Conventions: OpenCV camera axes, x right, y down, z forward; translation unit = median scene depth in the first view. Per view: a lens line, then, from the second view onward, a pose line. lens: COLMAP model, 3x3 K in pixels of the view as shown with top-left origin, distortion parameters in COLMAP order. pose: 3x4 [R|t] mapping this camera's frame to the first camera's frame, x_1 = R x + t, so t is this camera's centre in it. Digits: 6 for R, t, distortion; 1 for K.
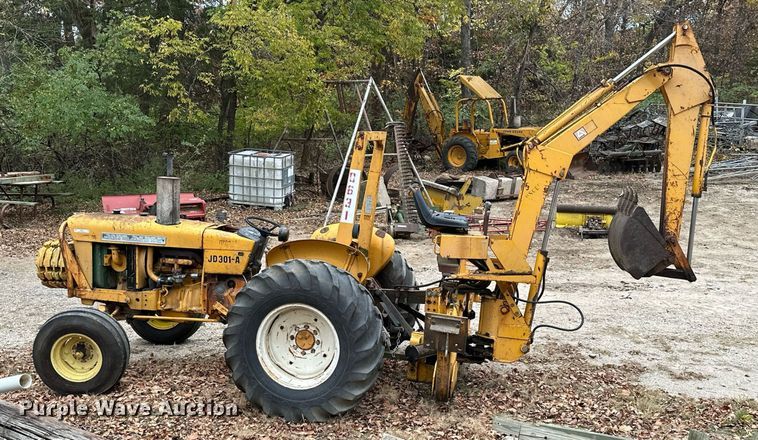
lens RADIAL K [[700.4, 0, 379.5], [0, 700.4, 222.8], [0, 0, 1]] dist [0.080872, 0.001219]
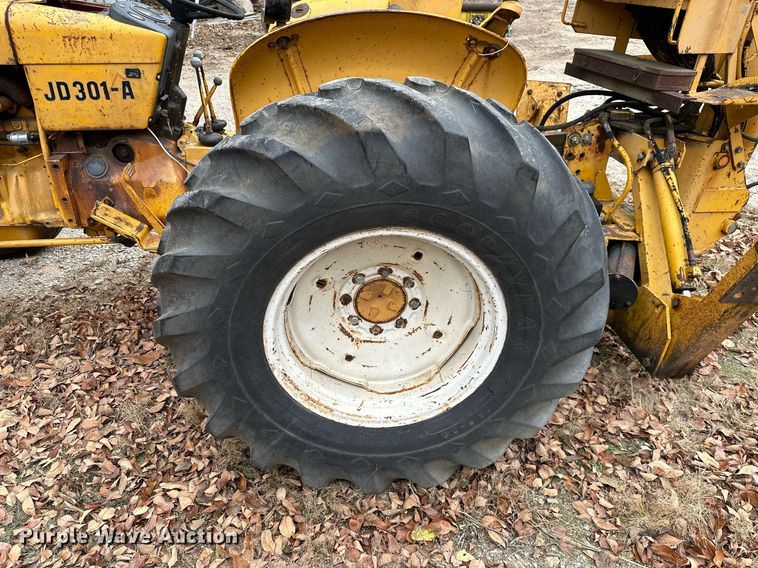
lens RADIAL K [[545.0, 0, 377.9], [0, 545.0, 286.6], [0, 0, 1]] dist [0.005896, -0.005044]
pose [[0.961255, -0.150031, 0.231257, -0.169908], [0.039444, 0.905145, 0.423269, 0.031726], [-0.272825, -0.397748, 0.875993, 0.718542]]
